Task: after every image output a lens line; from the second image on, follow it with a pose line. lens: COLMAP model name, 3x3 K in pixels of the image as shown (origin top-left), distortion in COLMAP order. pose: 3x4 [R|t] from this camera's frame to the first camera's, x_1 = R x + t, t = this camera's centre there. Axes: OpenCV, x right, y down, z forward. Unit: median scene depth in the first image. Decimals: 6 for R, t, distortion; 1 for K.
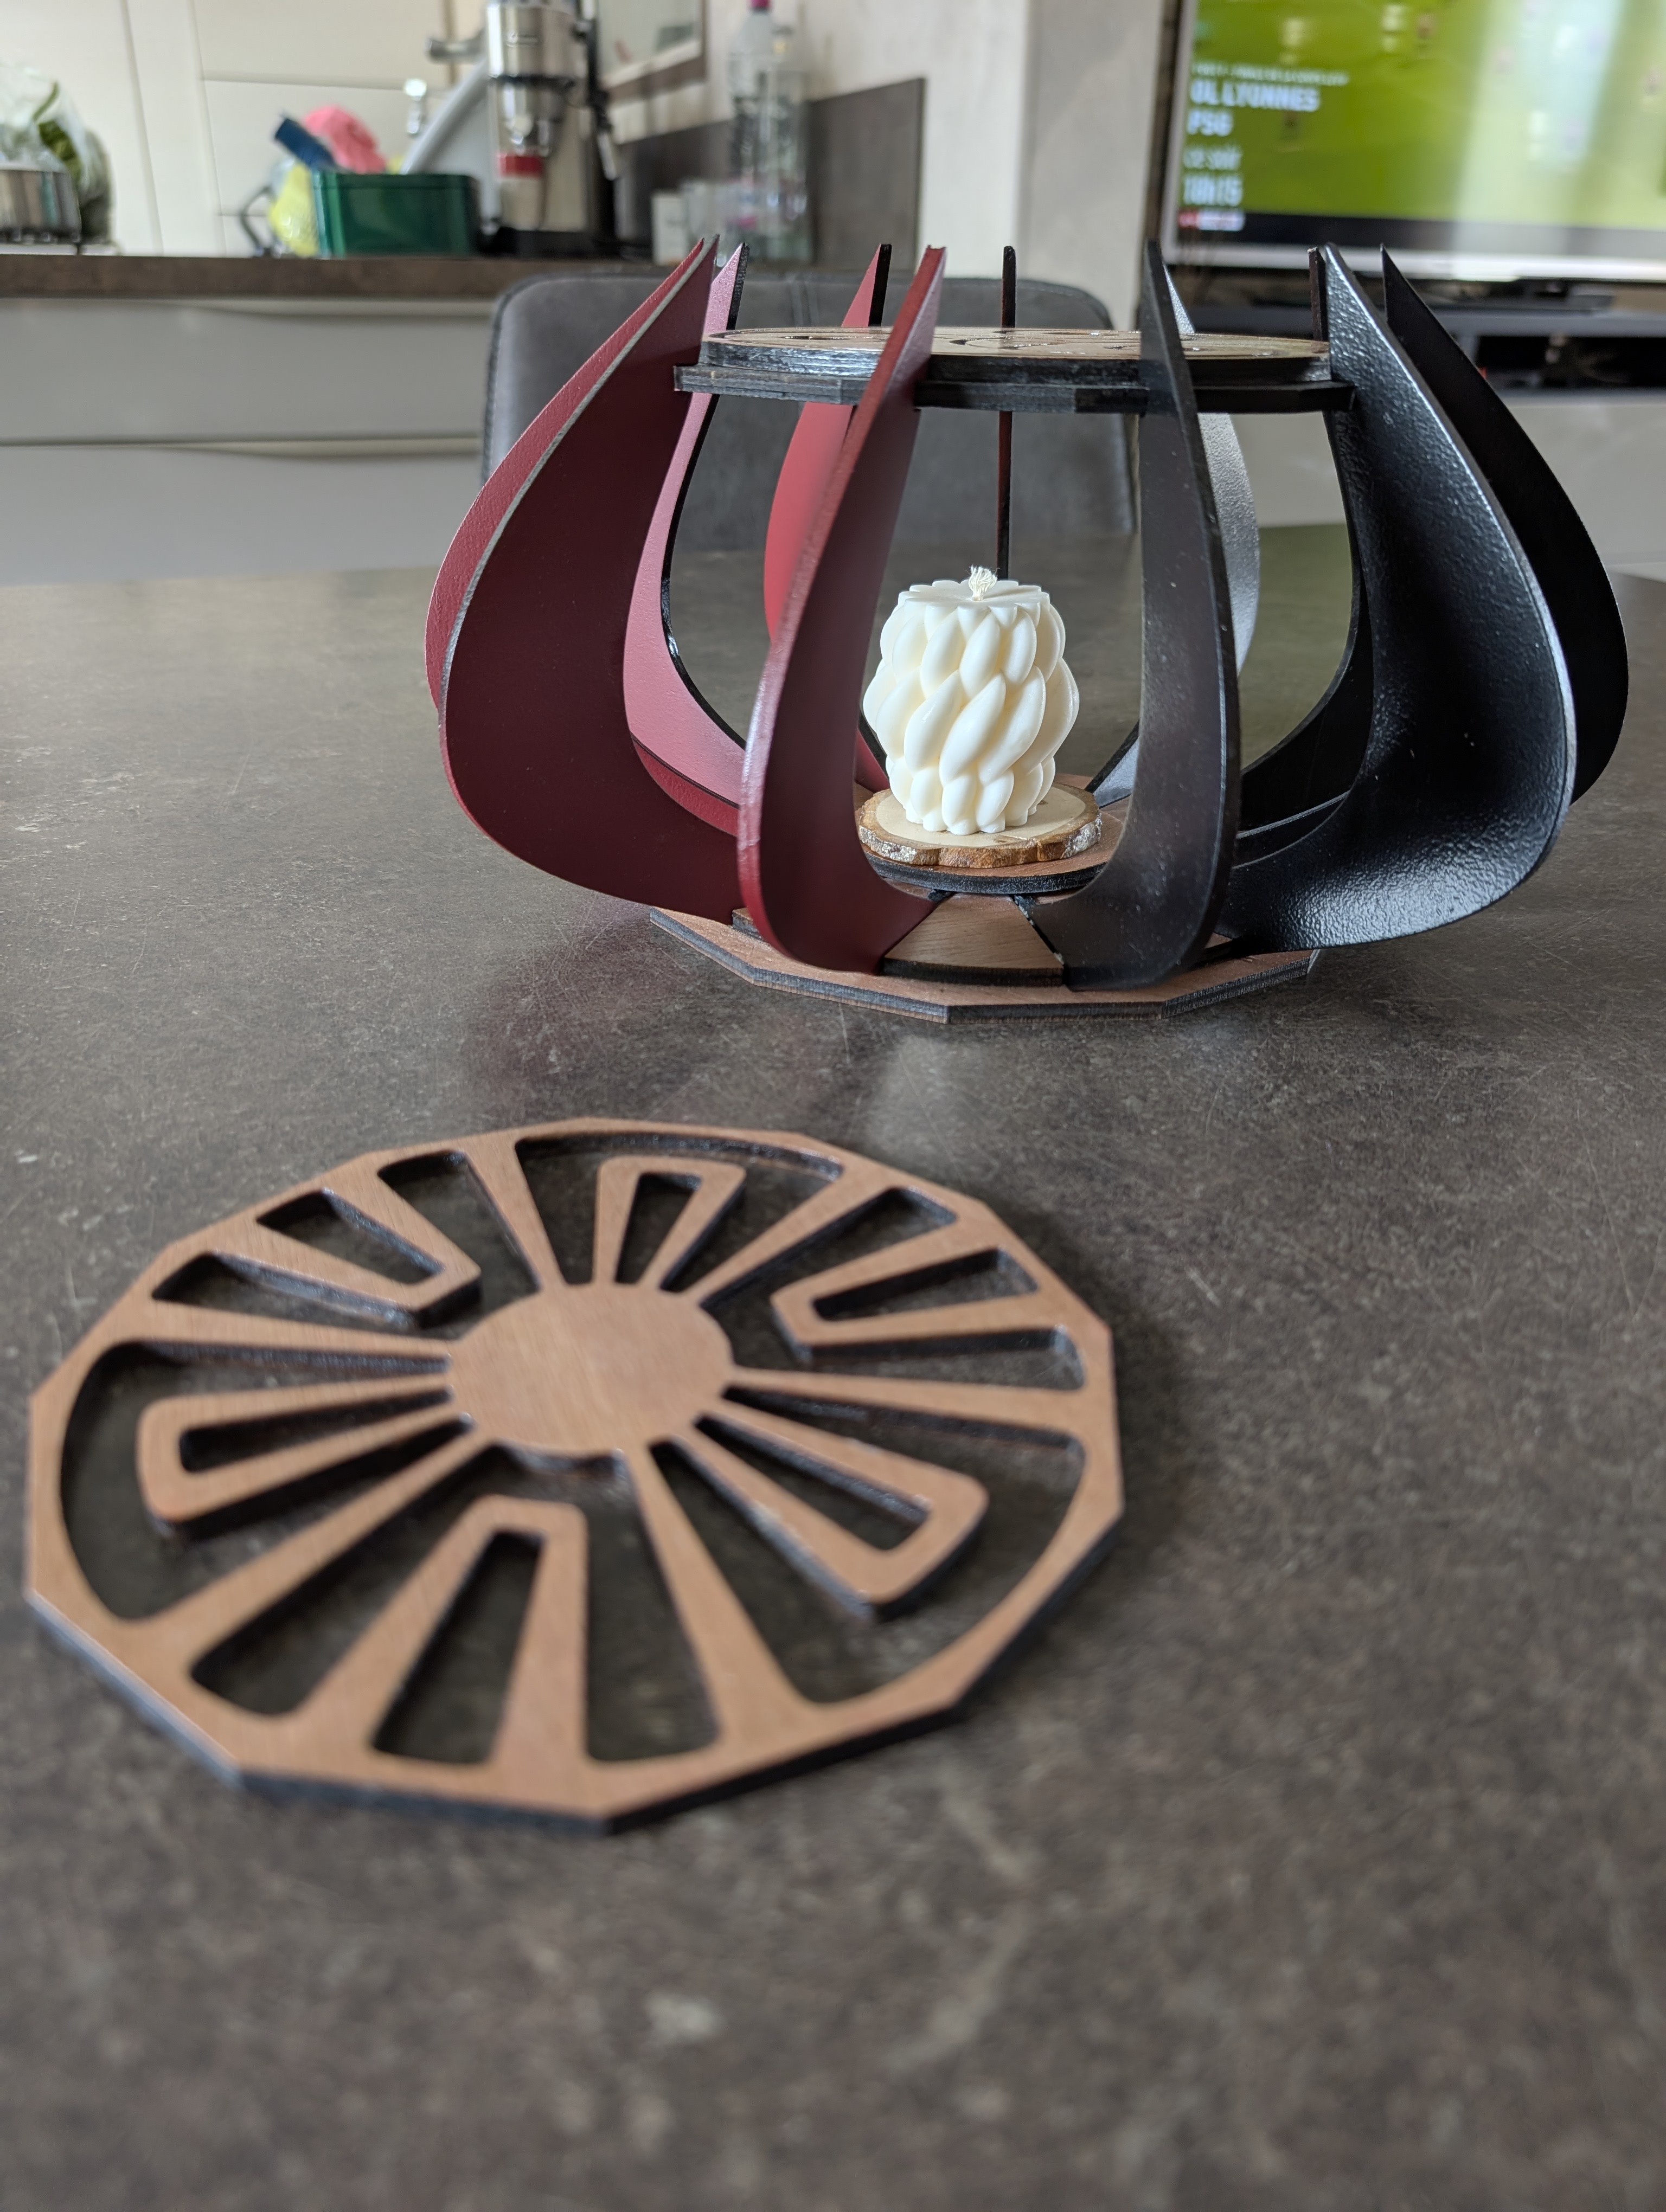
lens RADIAL K [[1608.8, 0, 821.3], [0, 1608.8, 1154.1], [0, 0, 1]] dist [-0.000194, -0.009430]
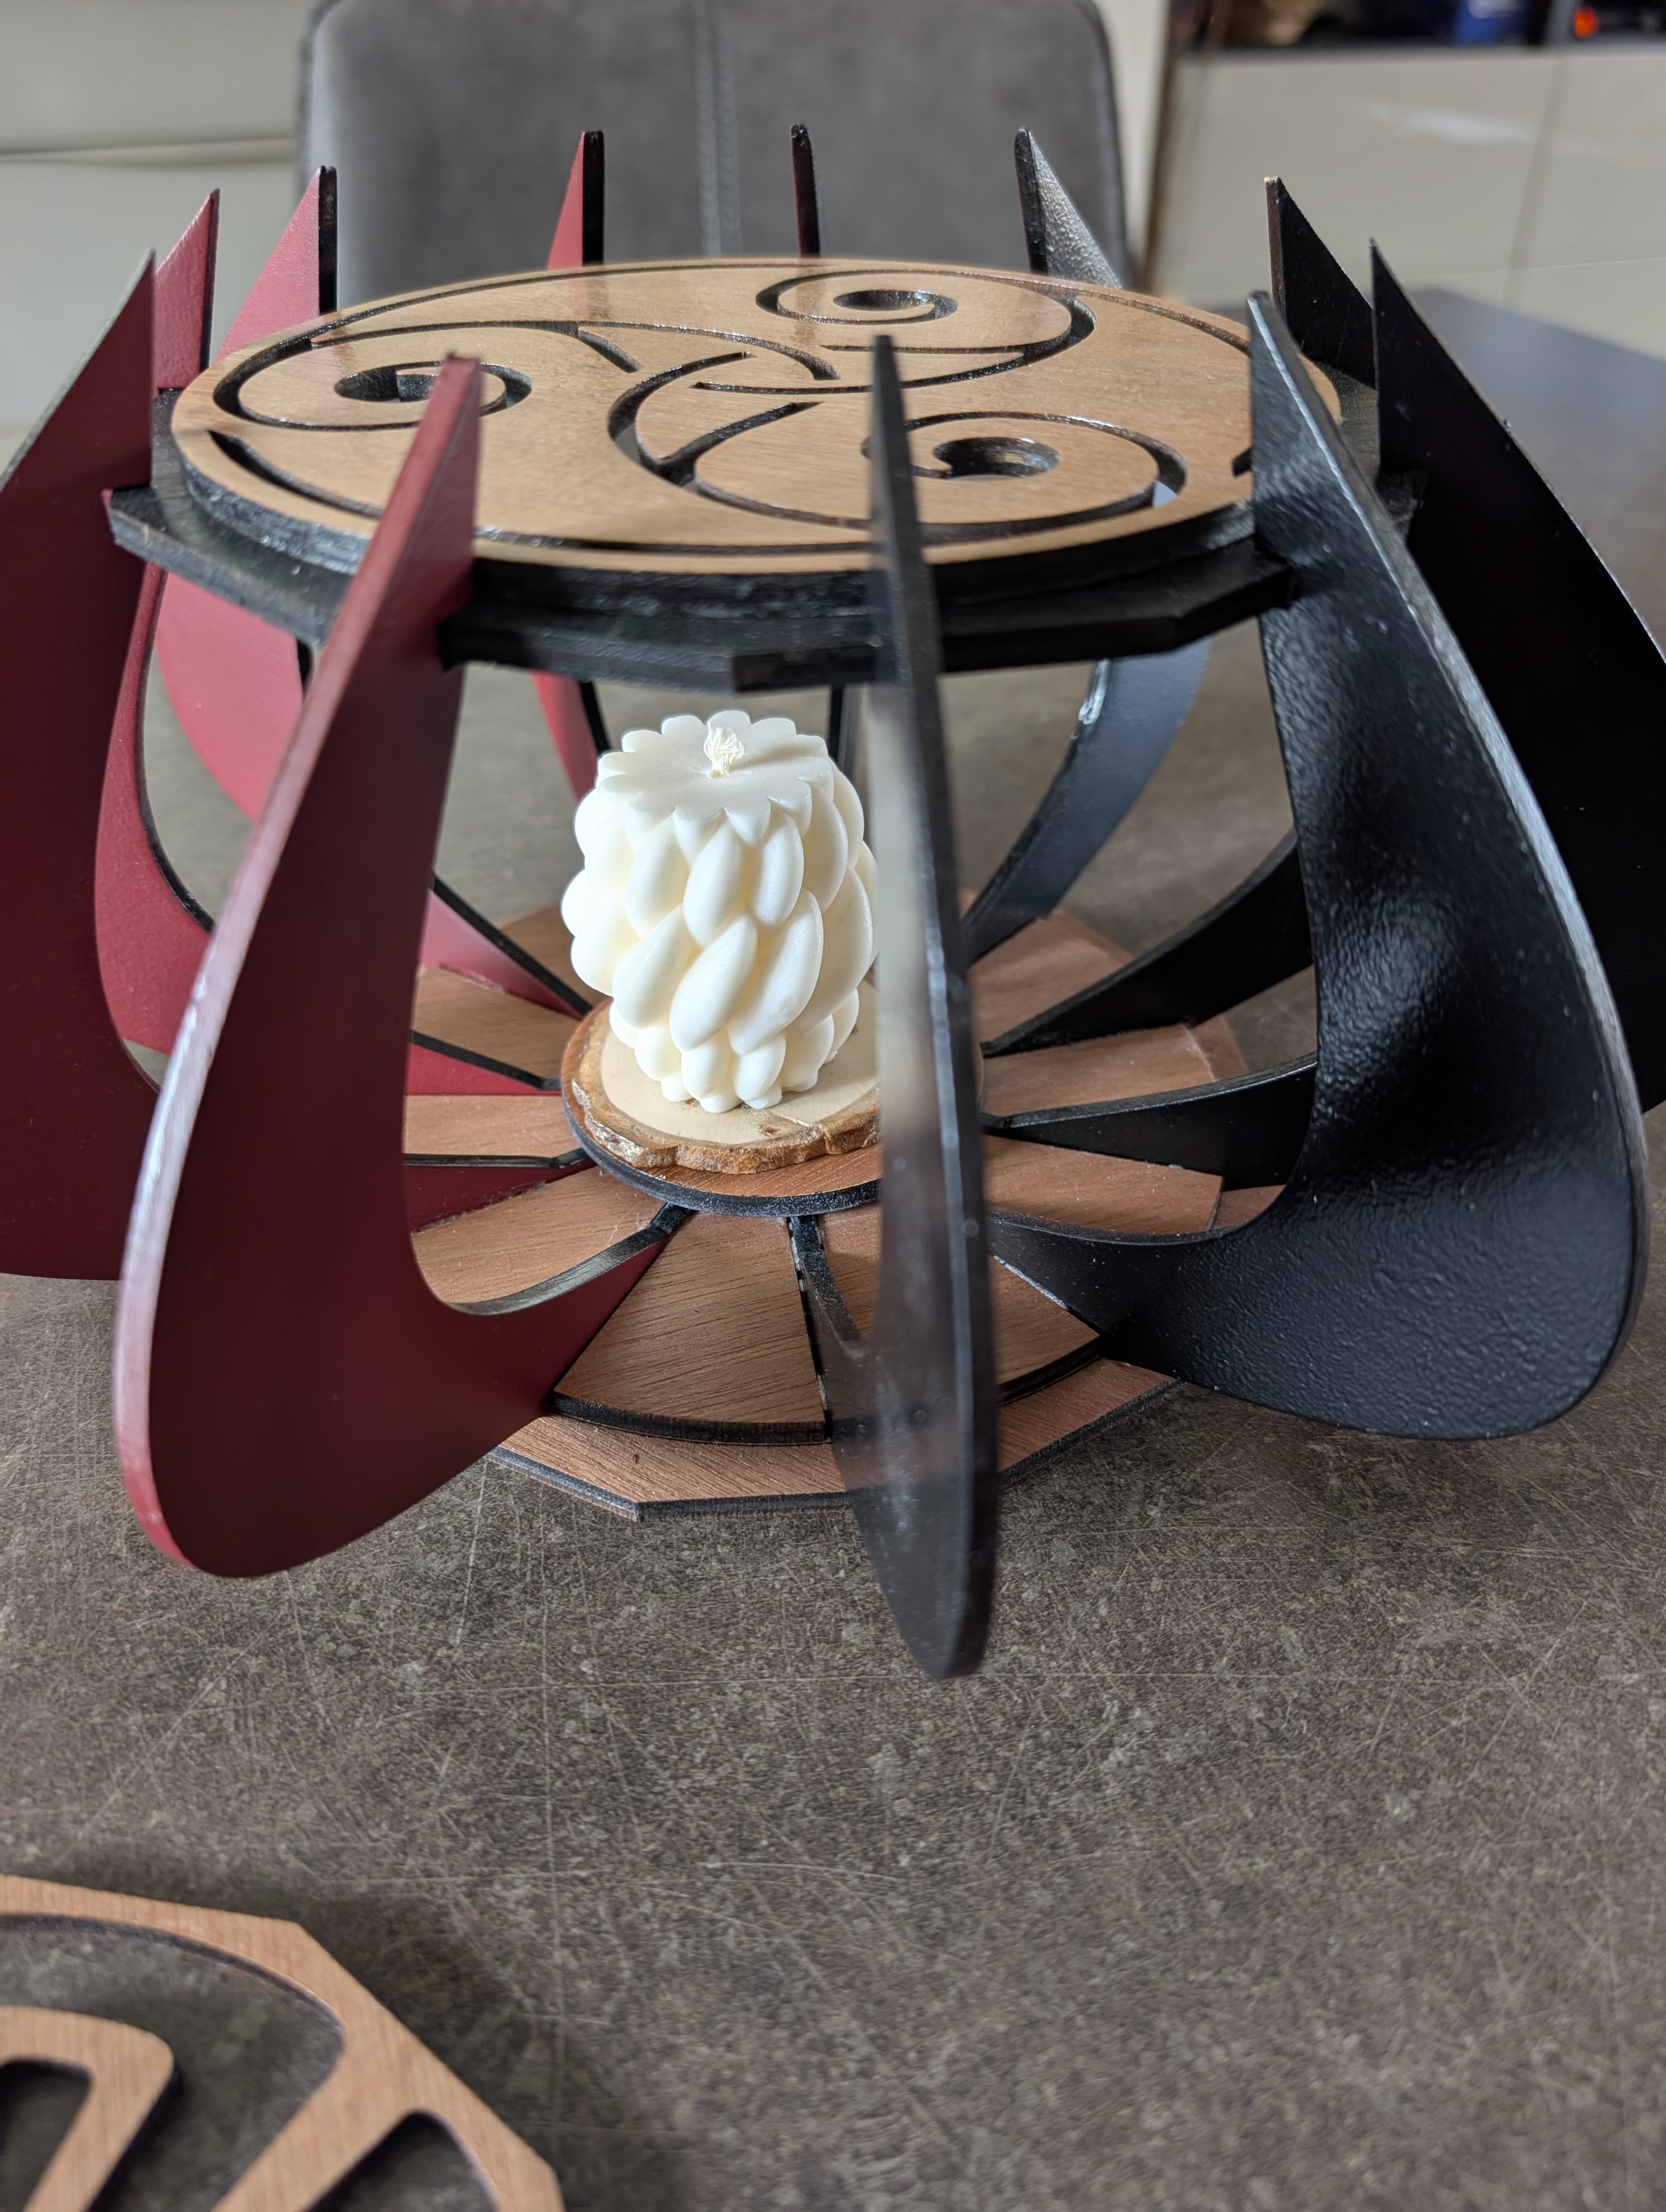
lens RADIAL K [[1590.4, 0, 810.1], [0, 1590.4, 1161.0], [0, 0, 1]] dist [-0.039235, 0.011799]
pose [[0.999597, -0.000307, -0.028376, 0.153514], [0.005495, 0.983106, 0.182956, -0.316062], [0.027840, -0.183038, 0.982712, 0.369592]]
